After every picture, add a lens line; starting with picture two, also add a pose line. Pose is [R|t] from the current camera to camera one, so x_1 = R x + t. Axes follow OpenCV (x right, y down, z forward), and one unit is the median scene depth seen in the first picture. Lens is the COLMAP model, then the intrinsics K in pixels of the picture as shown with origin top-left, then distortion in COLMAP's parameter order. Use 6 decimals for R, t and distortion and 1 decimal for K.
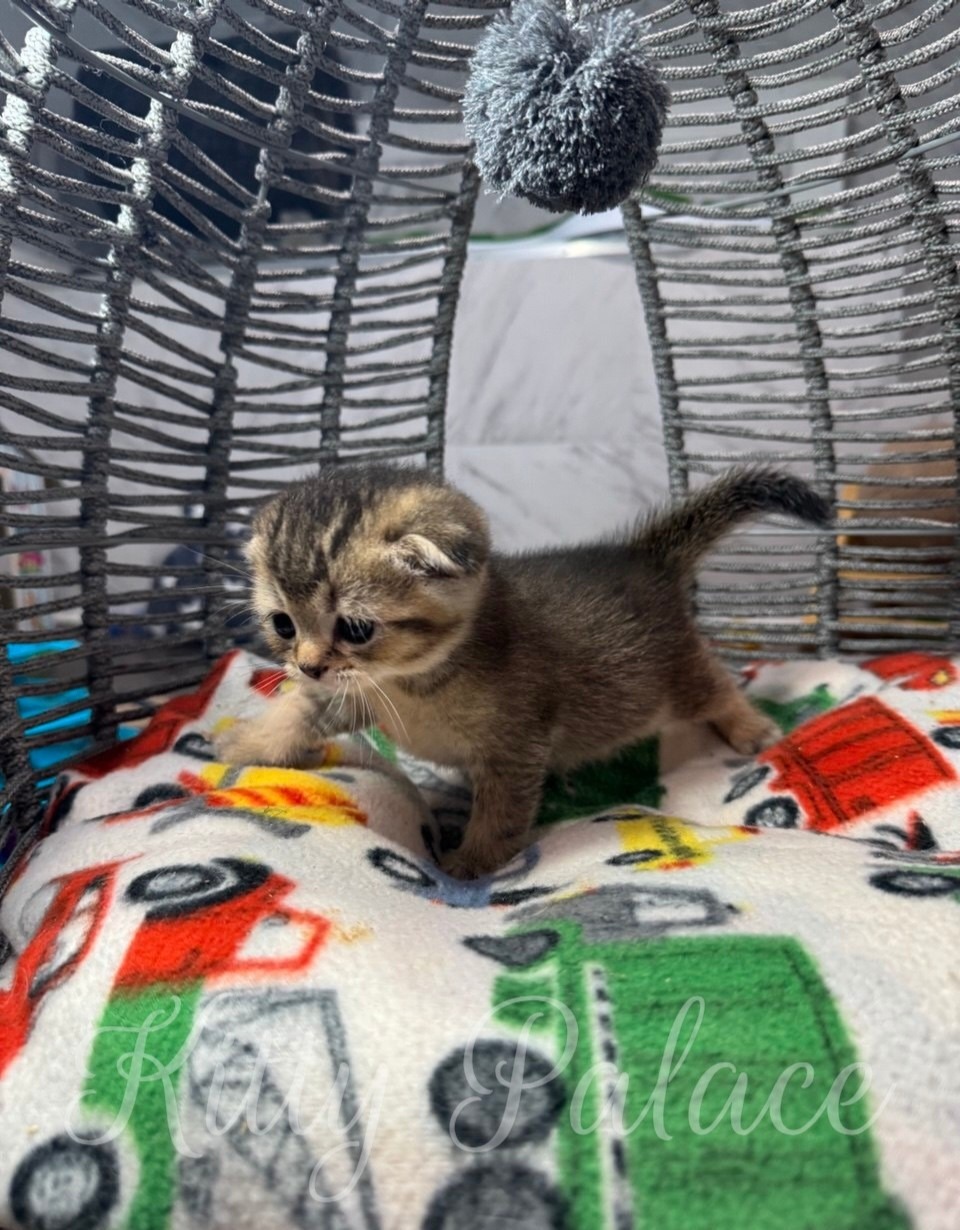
lens RADIAL K [[955.2, 0, 459.1], [0, 955.2, 654.9], [0, 0, 1]] dist [-0.028497, -0.002325]
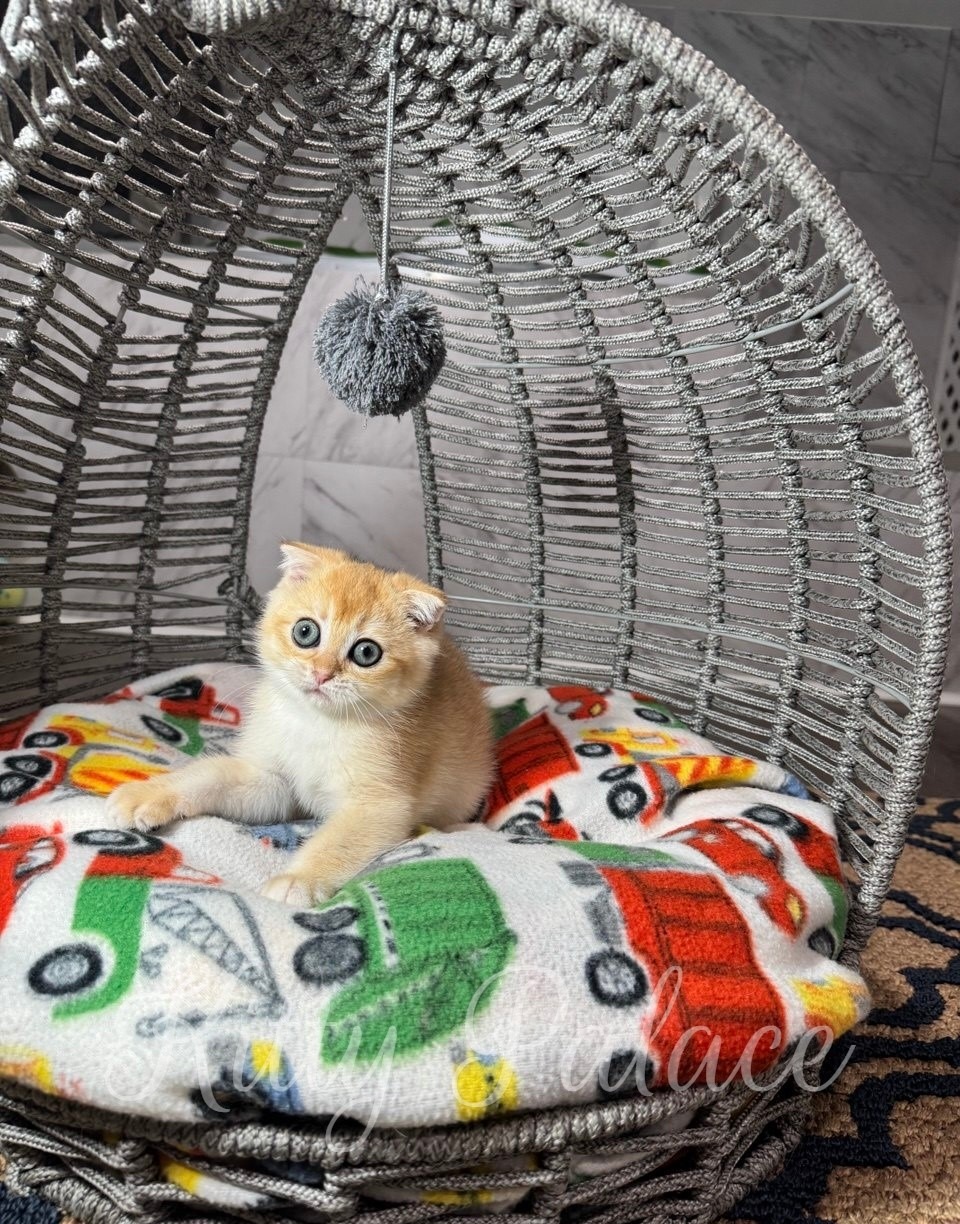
lens RADIAL K [[950.5, 0, 480.4], [0, 950.5, 653.9], [0, 0, 1]] dist [-0.028497, -0.002325]
pose [[0.959733, 0.057827, 0.274896, -0.065069], [-0.061130, 0.998124, 0.003454, -0.069742], [-0.274180, -0.020120, 0.961468, -0.320543]]
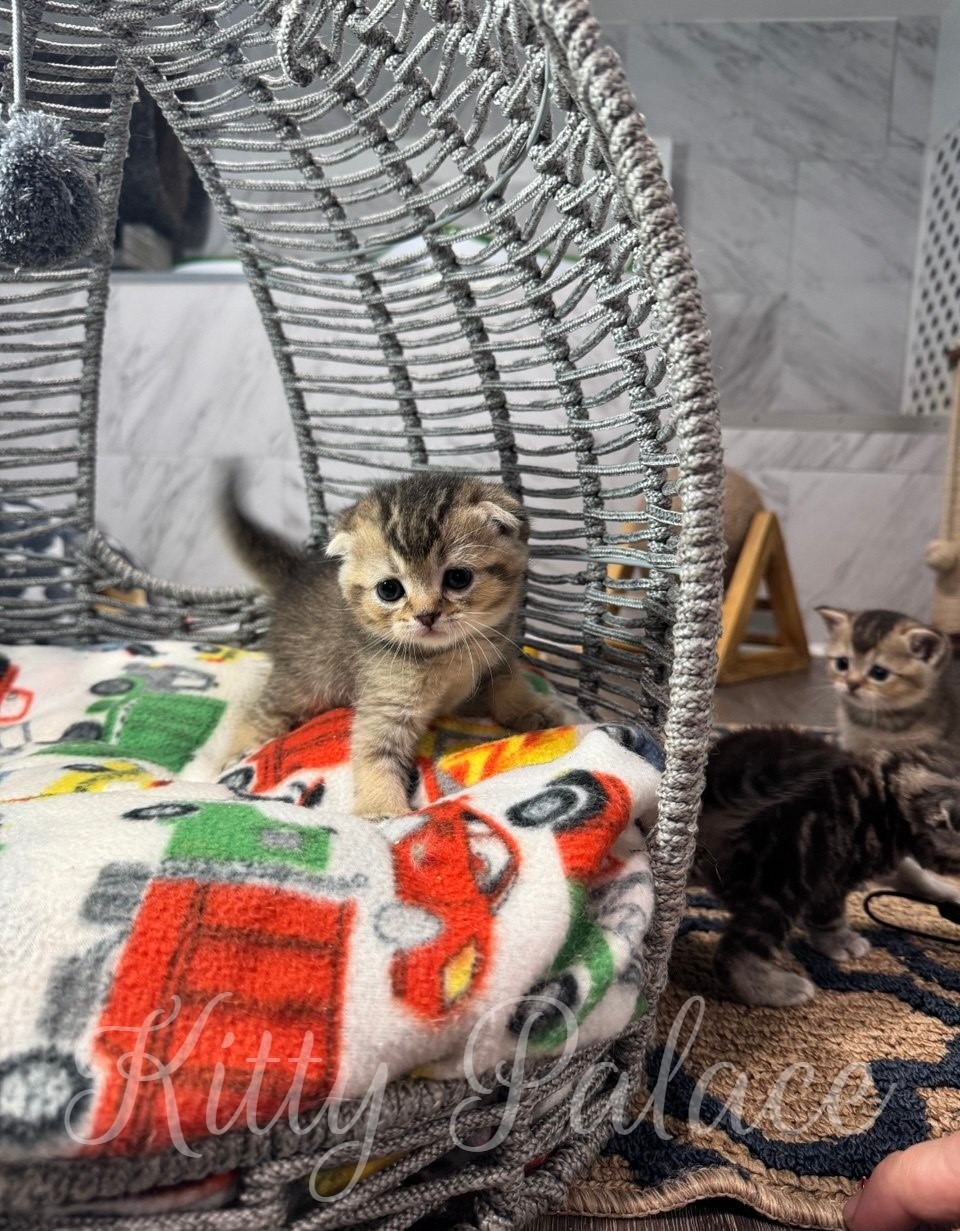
lens RADIAL K [[956.0, 0, 510.7], [0, 956.0, 664.3], [0, 0, 1]] dist [-0.028497, -0.002325]
pose [[0.994737, 0.037210, 0.095462, 0.433347], [-0.036295, 0.999277, -0.011301, 0.018448], [-0.095814, 0.007777, 0.995369, -0.169399]]
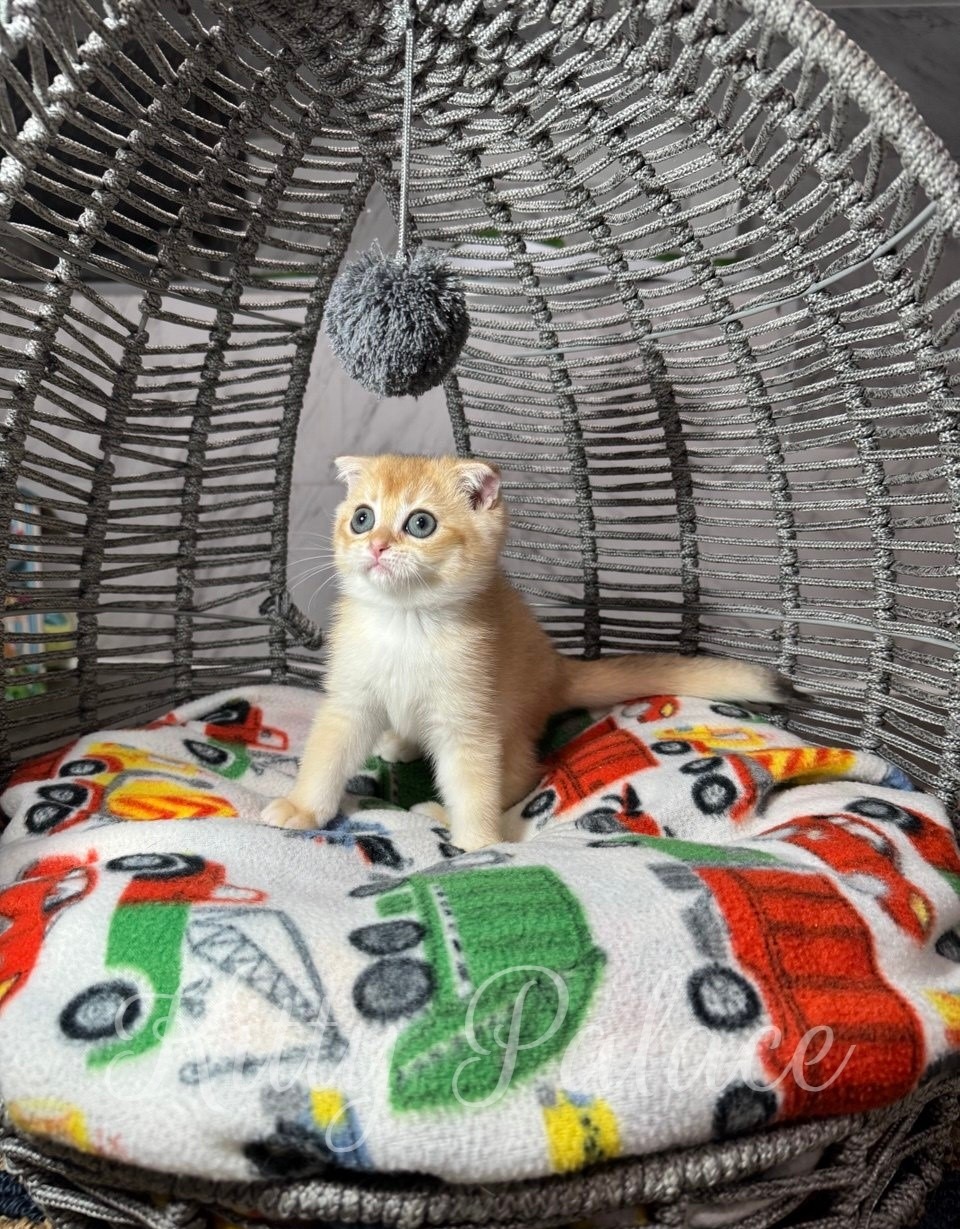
lens RADIAL K [[954.4, 0, 470.3], [0, 954.4, 653.5], [0, 0, 1]] dist [-0.028497, -0.002325]
pose [[0.976770, 0.009071, 0.214100, -0.052815], [-0.003312, 0.999623, -0.027243, -0.035227], [-0.214266, 0.025901, 0.976432, -0.240722]]
